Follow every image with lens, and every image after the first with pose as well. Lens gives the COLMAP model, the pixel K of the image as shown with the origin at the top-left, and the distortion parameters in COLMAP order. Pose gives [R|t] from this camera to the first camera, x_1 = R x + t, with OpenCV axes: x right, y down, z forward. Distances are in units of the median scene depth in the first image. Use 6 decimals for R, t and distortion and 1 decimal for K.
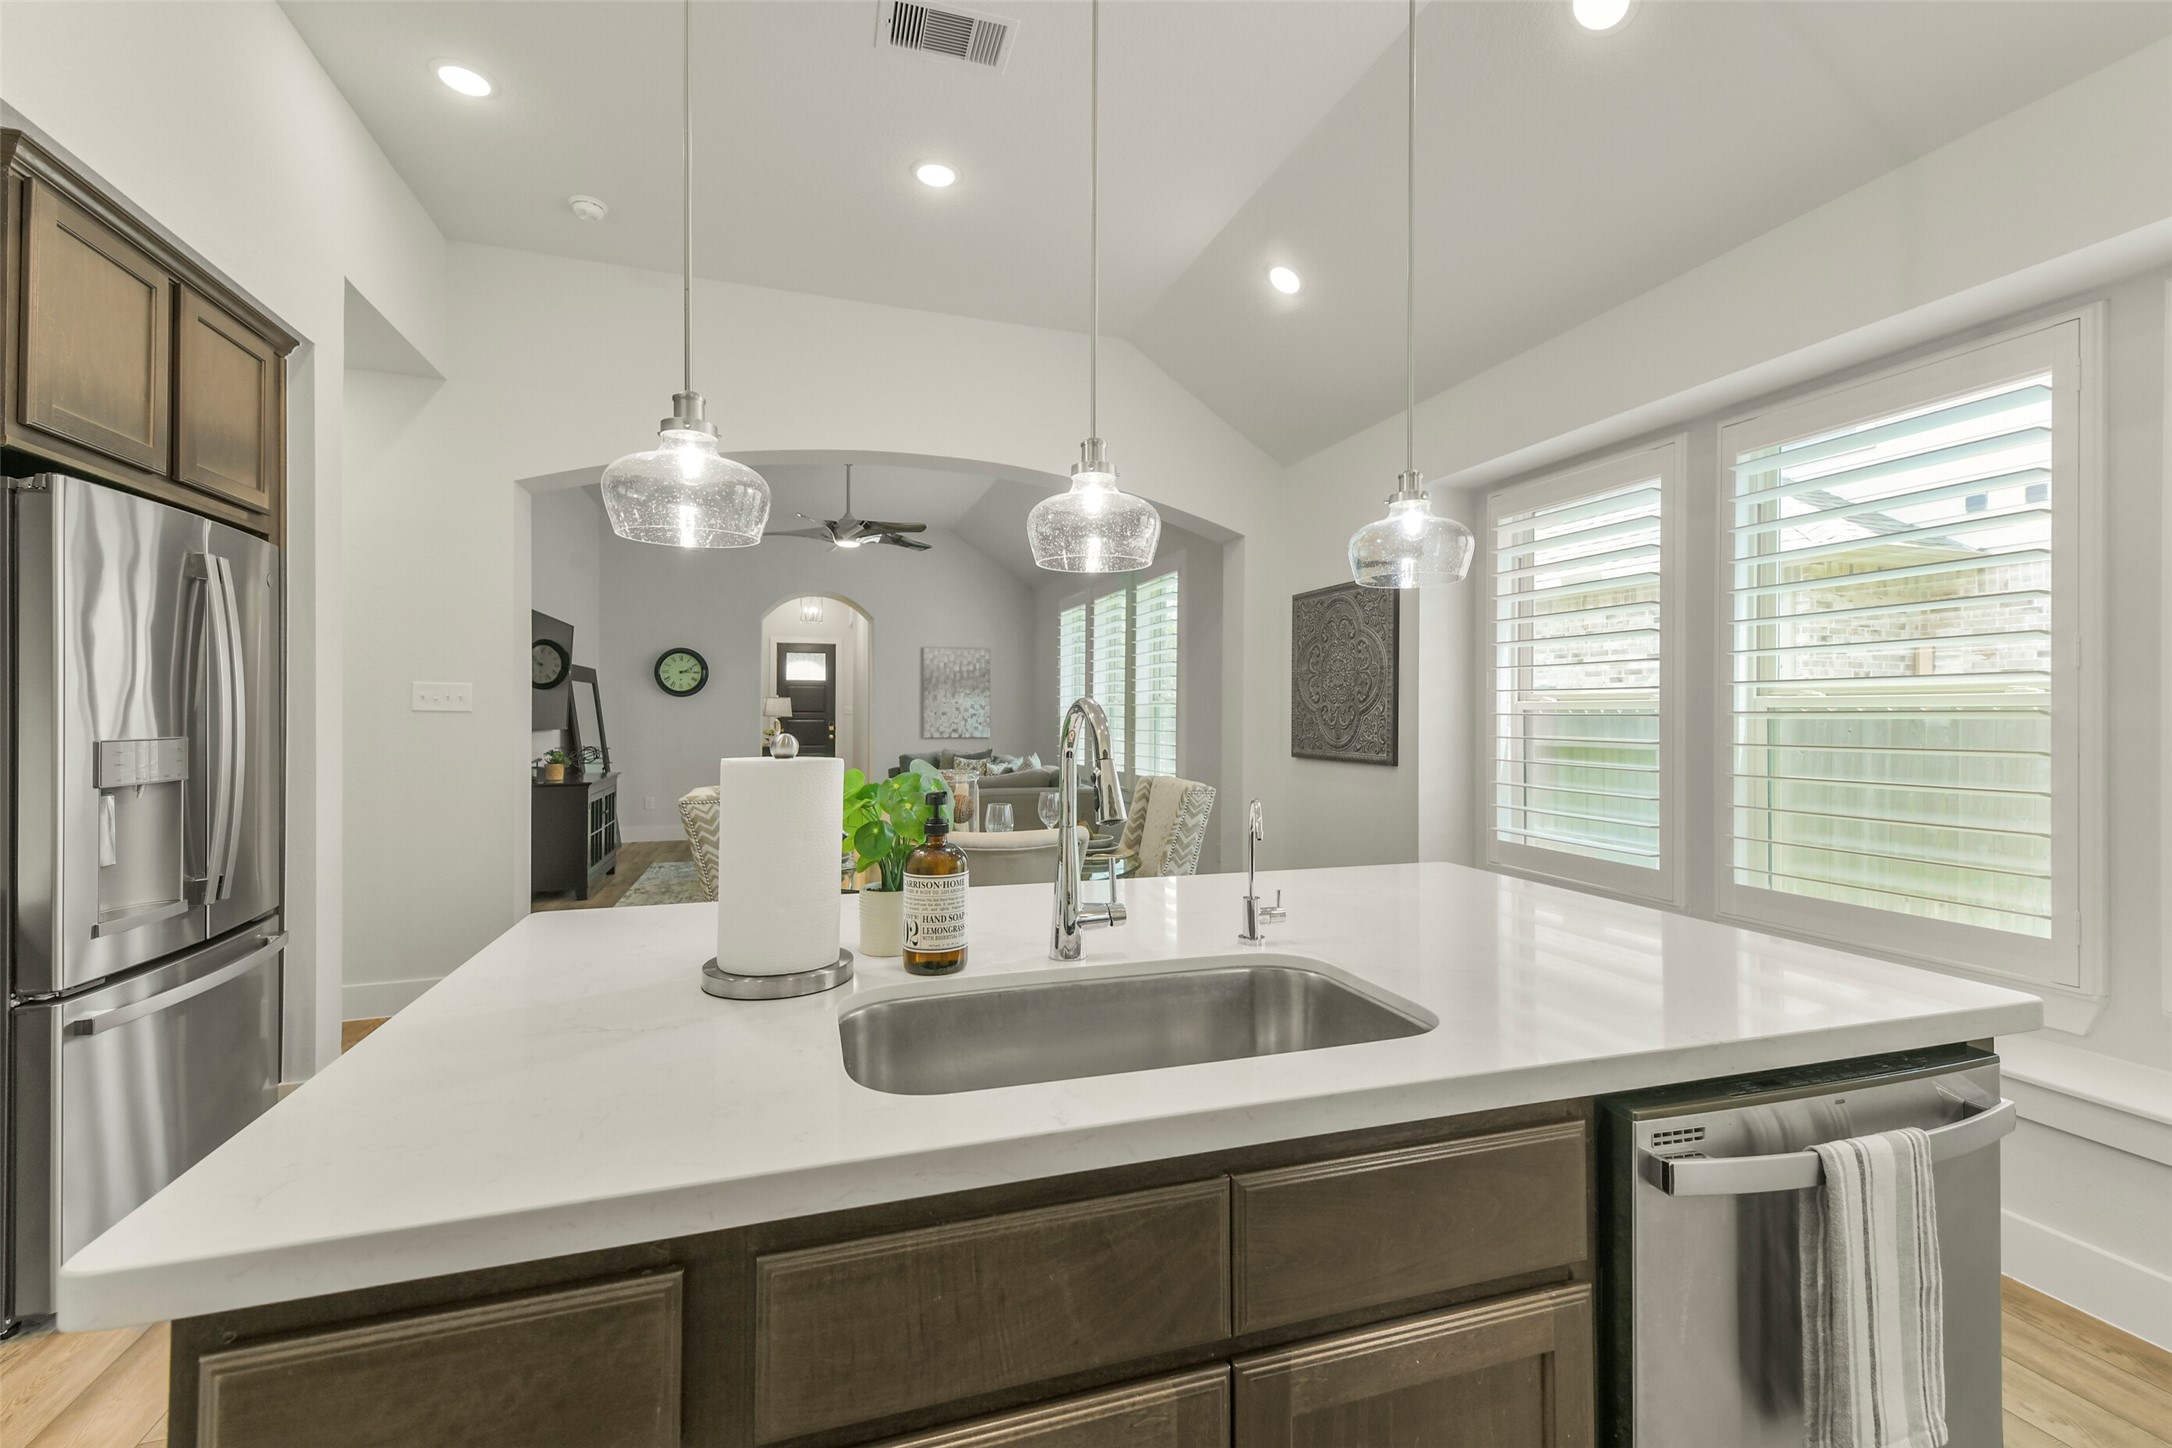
lens RADIAL K [[924.8, 0, 1094.8], [0, 924.8, 702.1], [0, 0, 1]] dist [0.019828, -0.000554]
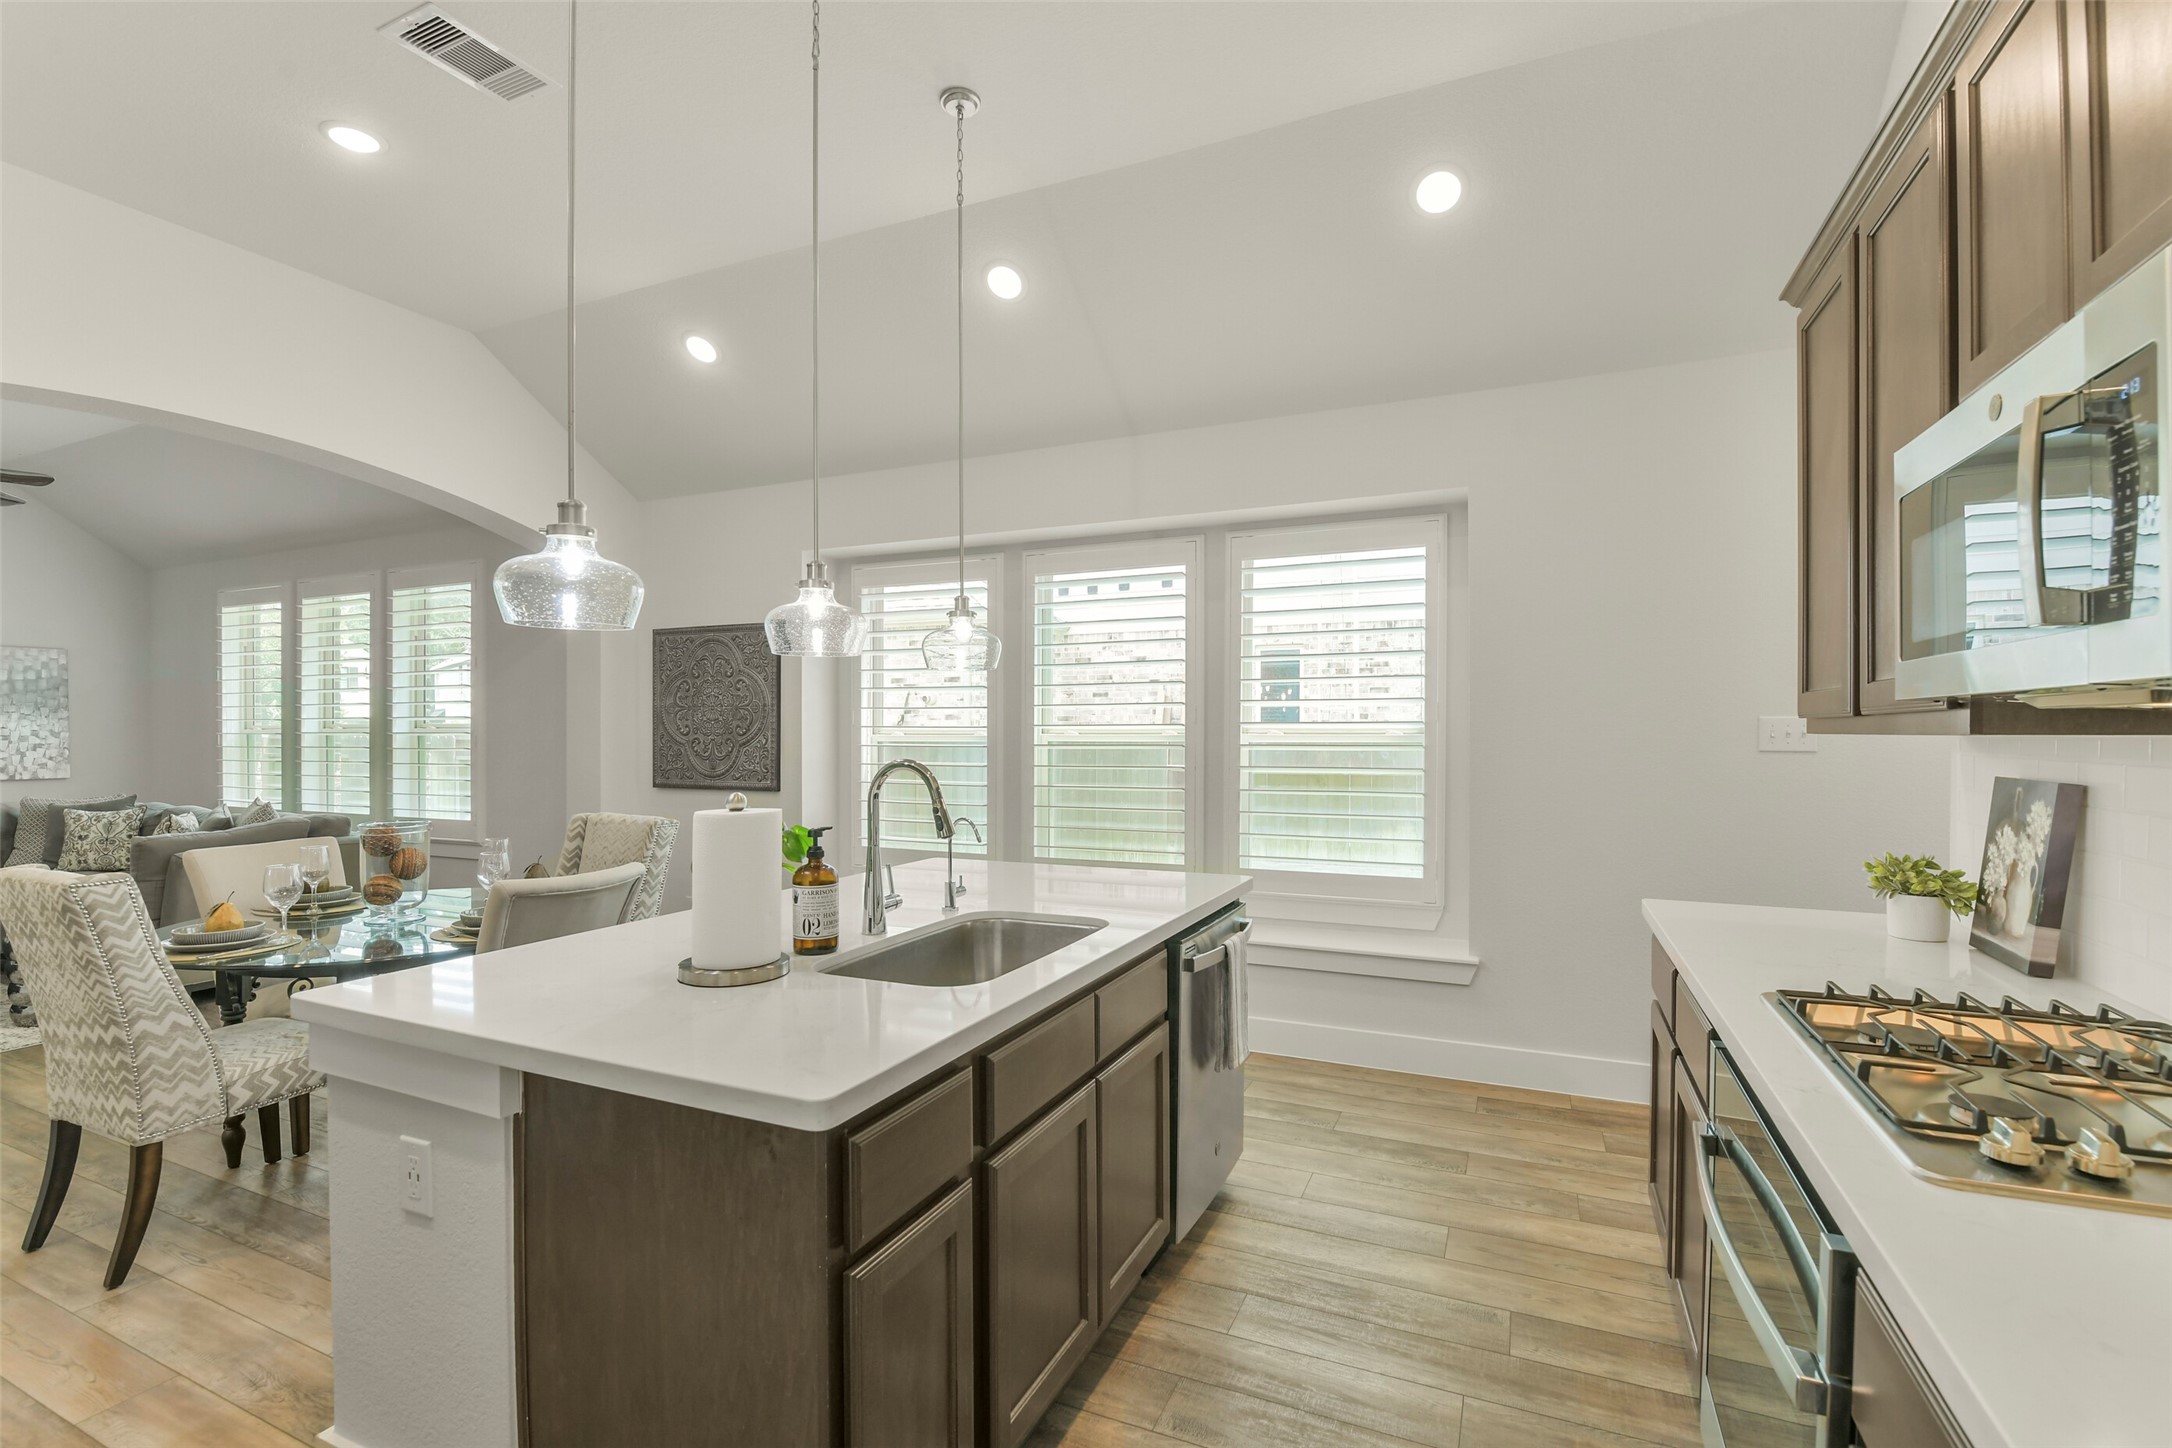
lens RADIAL K [[979.7, 0, 1082.7], [0, 979.7, 735.9], [0, 0, 1]] dist [-0.002947, -0.008696]
pose [[0.678255, -0.009202, 0.734769, -0.260256], [-0.005302, 0.999834, 0.017416, -0.019270], [-0.734808, -0.015709, 0.678093, -0.083441]]
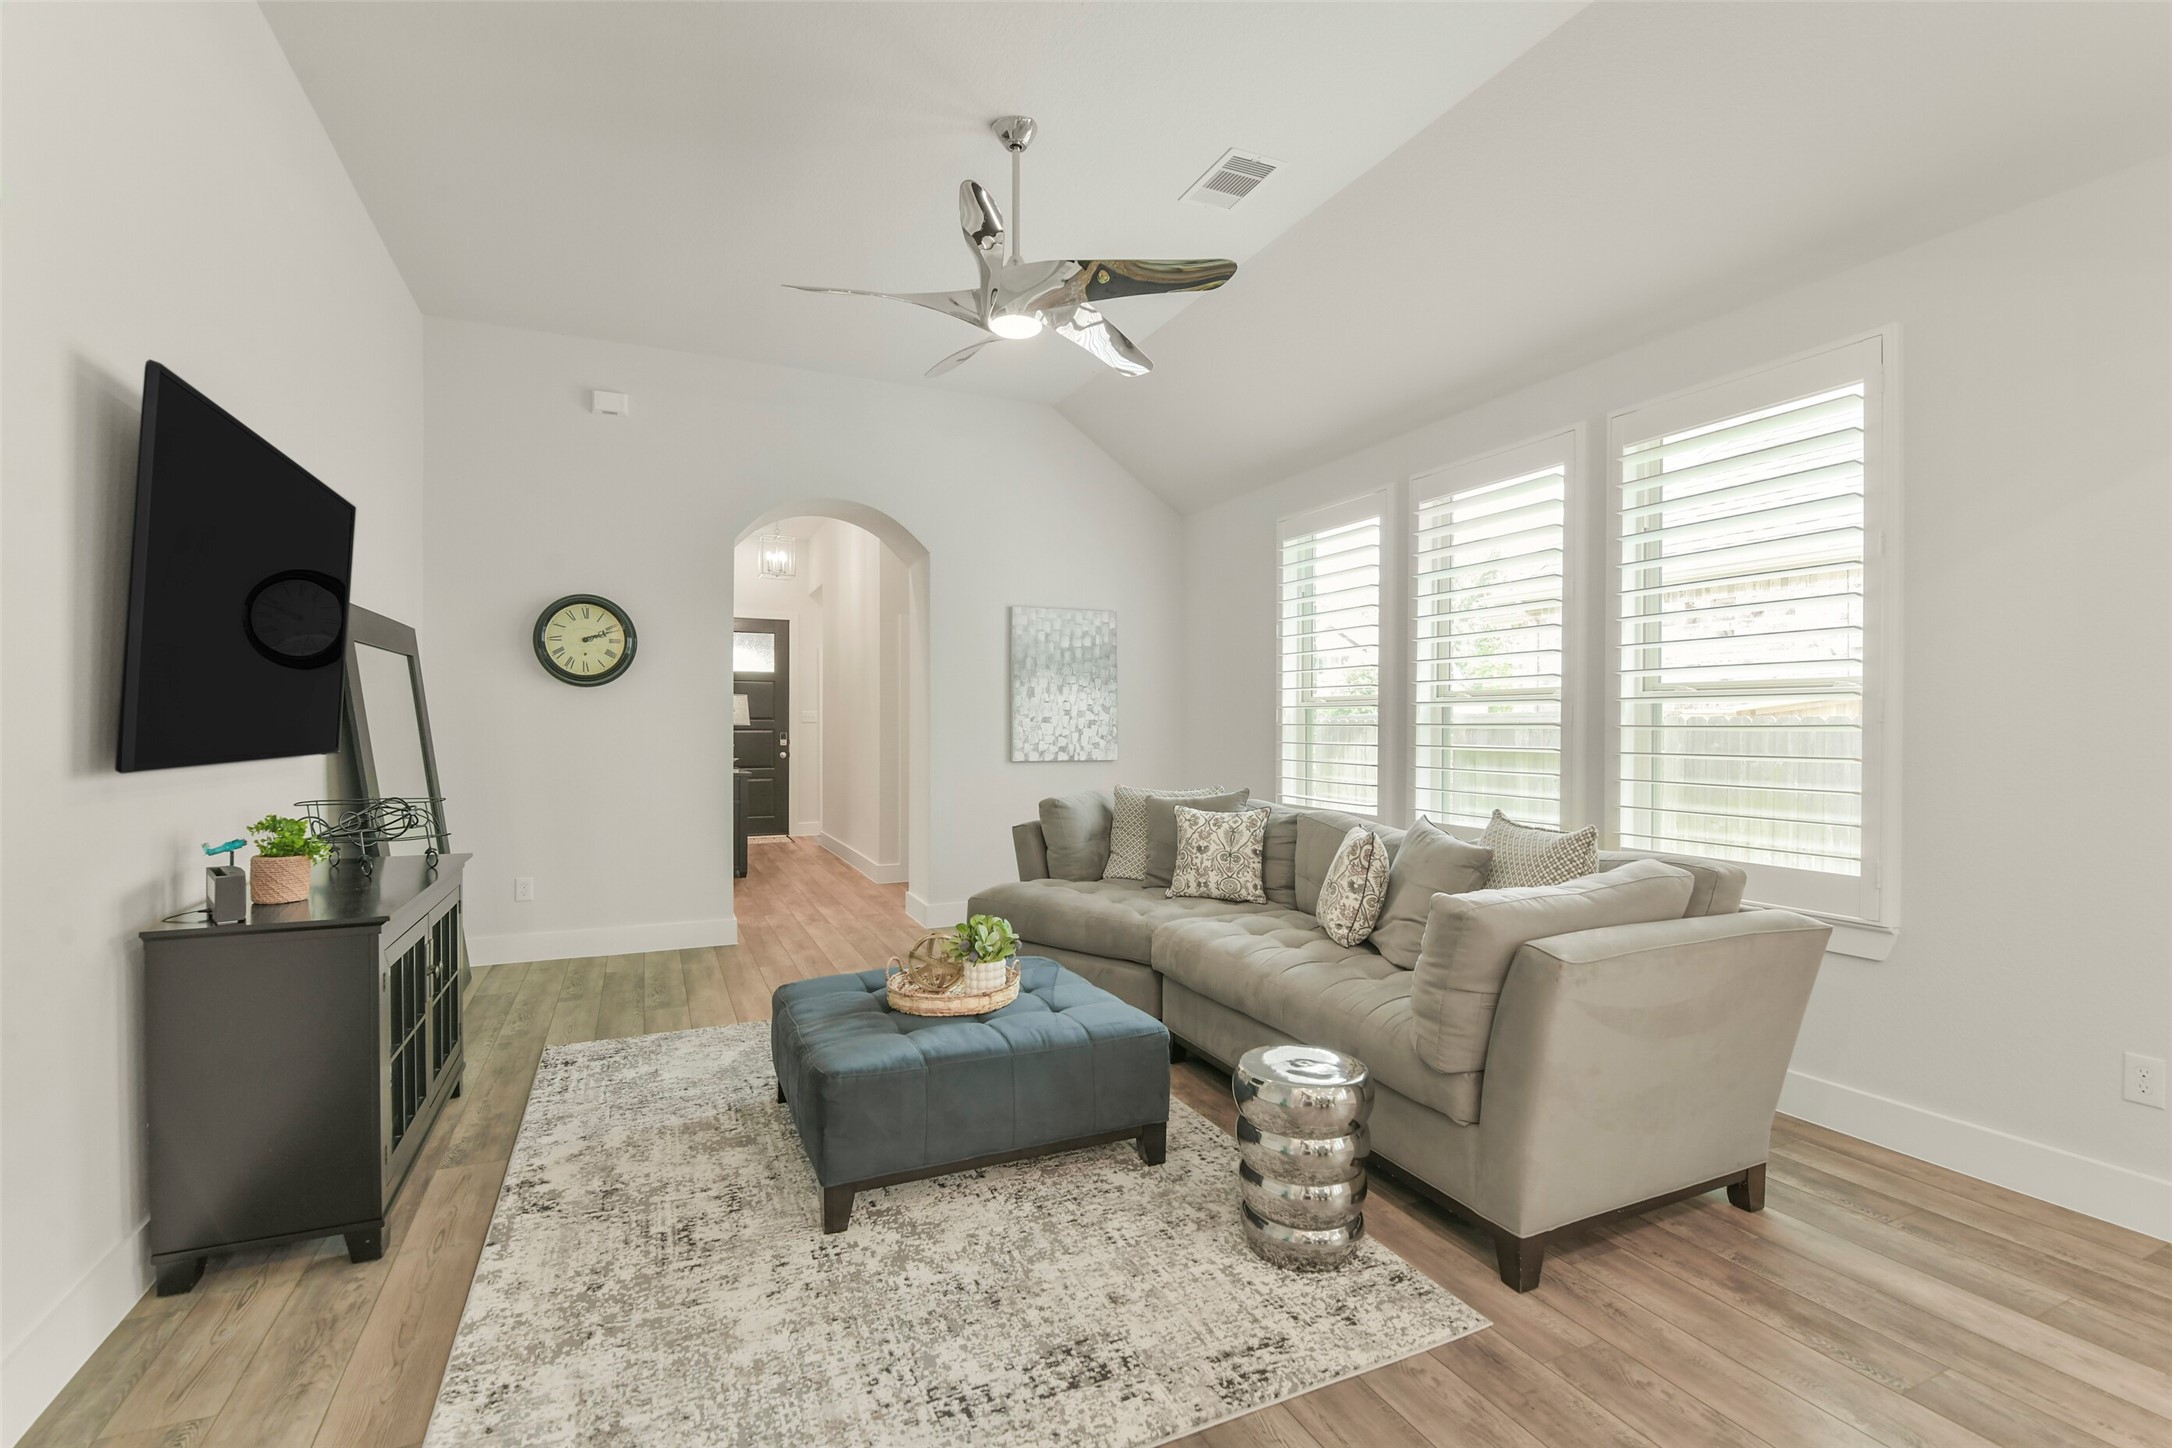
lens RADIAL K [[959.4, 0, 1077.3], [0, 959.4, 729.5], [0, 0, 1]] dist [-0.011317, -0.000877]
pose [[0.994801, 0.000926, 0.101835, -0.403518], [-0.002813, 0.999827, 0.018384, 0.014417], [-0.101801, -0.018575, 0.994631, 0.778280]]
